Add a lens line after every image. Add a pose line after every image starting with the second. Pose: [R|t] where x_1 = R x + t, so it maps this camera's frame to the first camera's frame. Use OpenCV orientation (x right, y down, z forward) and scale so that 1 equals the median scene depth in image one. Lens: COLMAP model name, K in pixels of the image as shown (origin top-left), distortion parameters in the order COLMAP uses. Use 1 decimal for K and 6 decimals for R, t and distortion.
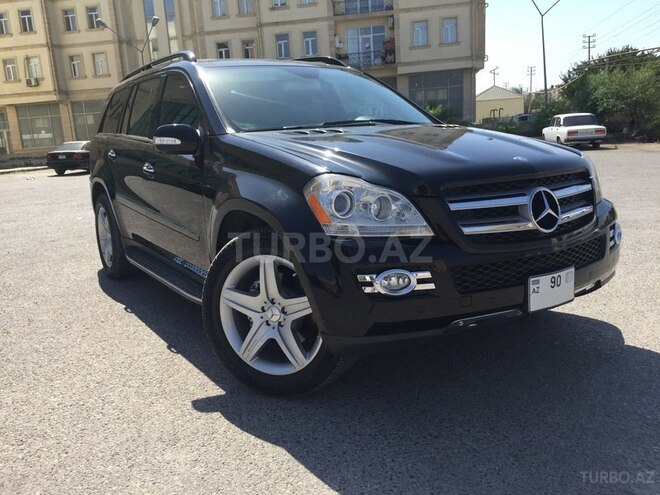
lens RADIAL K [[560.8, 0, 327.7], [0, 560.8, 245.3], [0, 0, 1]] dist [0.076509, -0.094786]
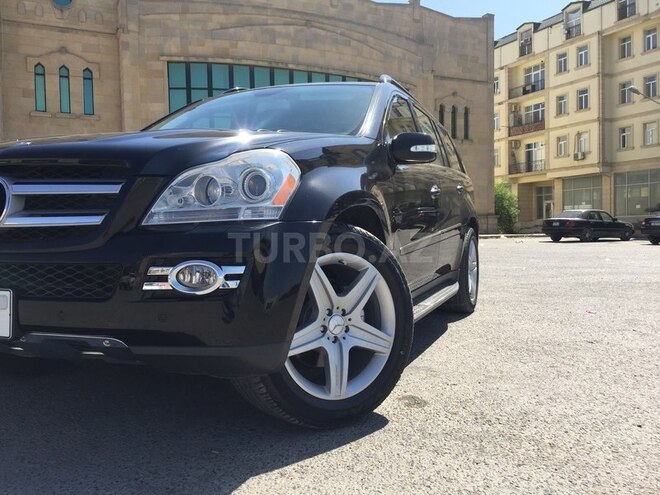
lens RADIAL K [[560.8, 0, 326.8], [0, 560.8, 247.2], [0, 0, 1]] dist [0.076509, -0.094786]
pose [[0.570244, 0.084198, -0.817149, 0.082863], [-0.188017, 0.981706, -0.030053, -0.004534], [0.799669, 0.170775, 0.575643, 0.060692]]
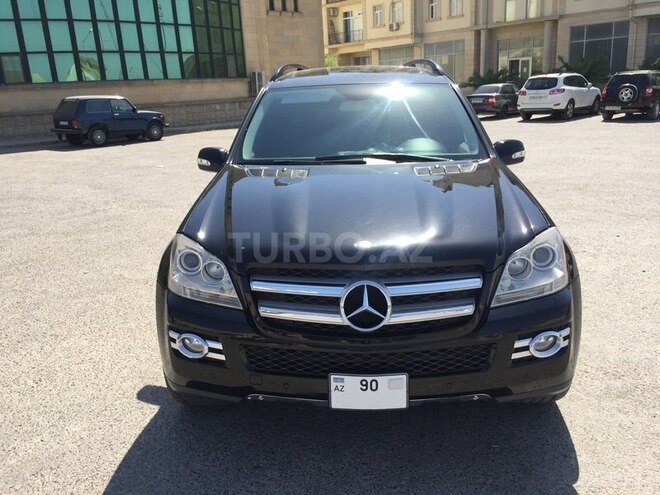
lens RADIAL K [[560.8, 0, 327.9], [0, 560.8, 252.0], [0, 0, 1]] dist [0.076509, -0.094786]
pose [[0.814495, 0.182030, -0.550875, 0.052697], [-0.114484, 0.981262, 0.154976, -0.018124], [0.568763, -0.063161, 0.820073, 0.015449]]
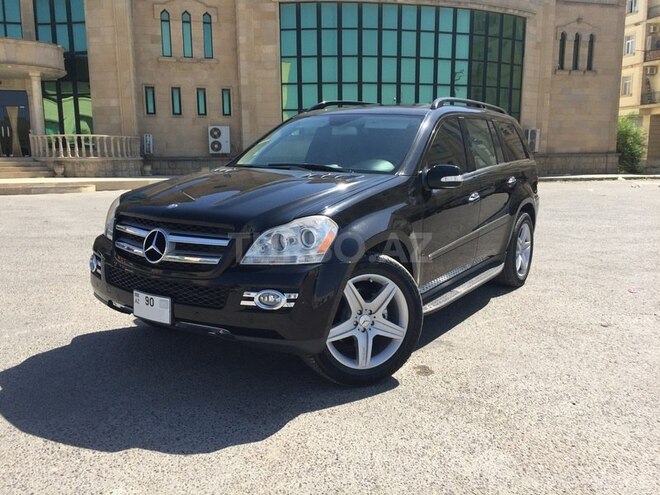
lens RADIAL K [[560.8, 0, 325.0], [0, 560.8, 249.0], [0, 0, 1]] dist [0.076509, -0.094786]
pose [[0.397100, 0.211073, -0.893174, 0.110514], [-0.205536, 0.968928, 0.137596, -0.020457], [0.894465, 0.128940, 0.428144, 0.051606]]
